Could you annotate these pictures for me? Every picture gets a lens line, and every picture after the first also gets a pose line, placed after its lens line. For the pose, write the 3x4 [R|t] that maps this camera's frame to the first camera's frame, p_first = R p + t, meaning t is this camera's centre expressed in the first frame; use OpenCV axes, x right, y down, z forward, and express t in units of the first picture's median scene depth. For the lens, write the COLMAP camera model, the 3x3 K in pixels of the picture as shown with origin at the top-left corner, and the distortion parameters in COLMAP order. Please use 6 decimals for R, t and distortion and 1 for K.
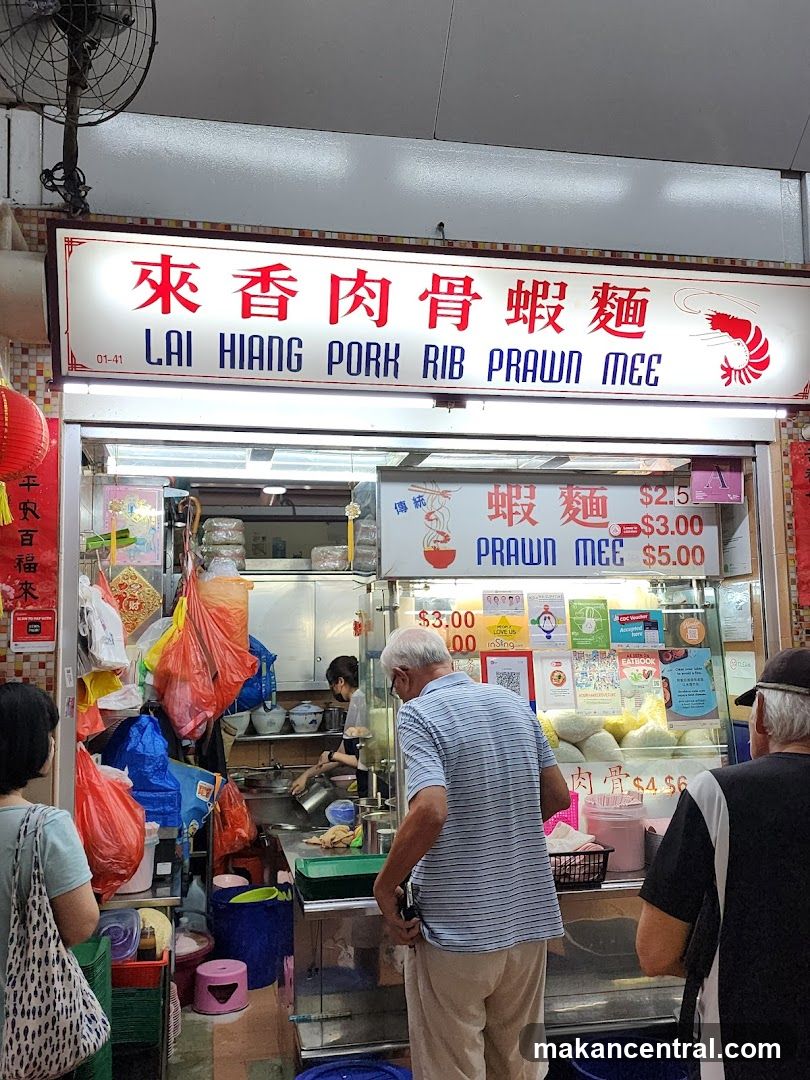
lens RADIAL K [[992.6, 0, 415.8], [0, 992.6, 551.2], [0, 0, 1]] dist [0.164828, -0.412549]
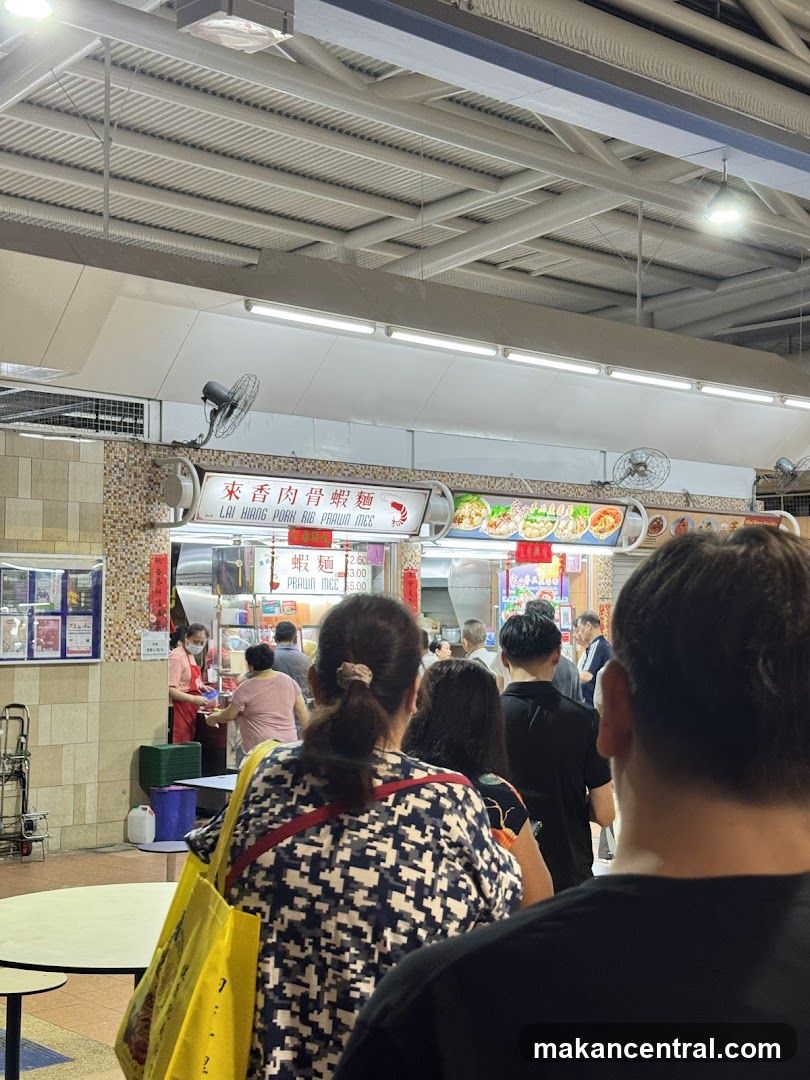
lens RADIAL K [[1540.4, 0, 405.0], [0, 1540.4, 540.0], [0, 0, 1]] dist [0.129287, 0.021809]
pose [[0.856361, 0.047450, 0.514193, -1.839055], [-0.070331, 0.997208, 0.025111, -0.247021], [-0.511566, -0.057668, 0.857307, -2.626994]]
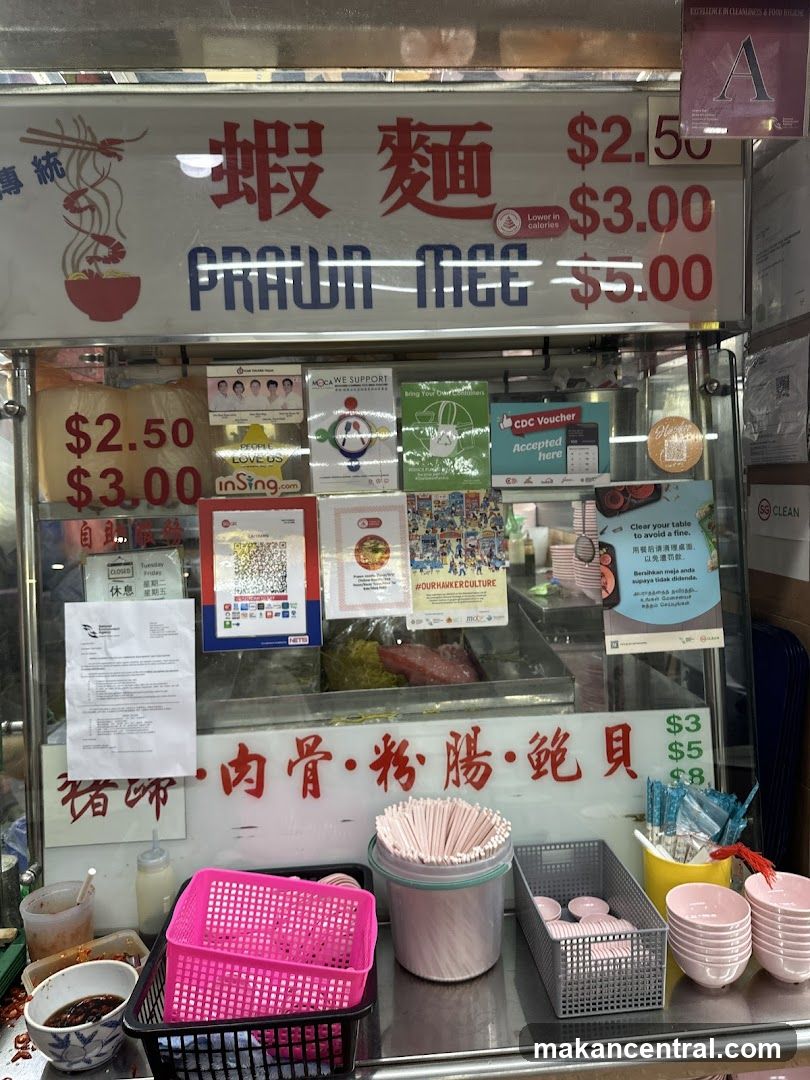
lens RADIAL K [[793.7, 0, 404.4], [0, 793.7, 555.1], [0, 0, 1]] dist [0.070859, -0.127268]
pose [[0.990893, -0.003664, -0.134600, 0.242908], [0.031562, 0.978101, 0.205725, 0.059670], [0.130899, -0.208100, 0.969309, 0.738236]]
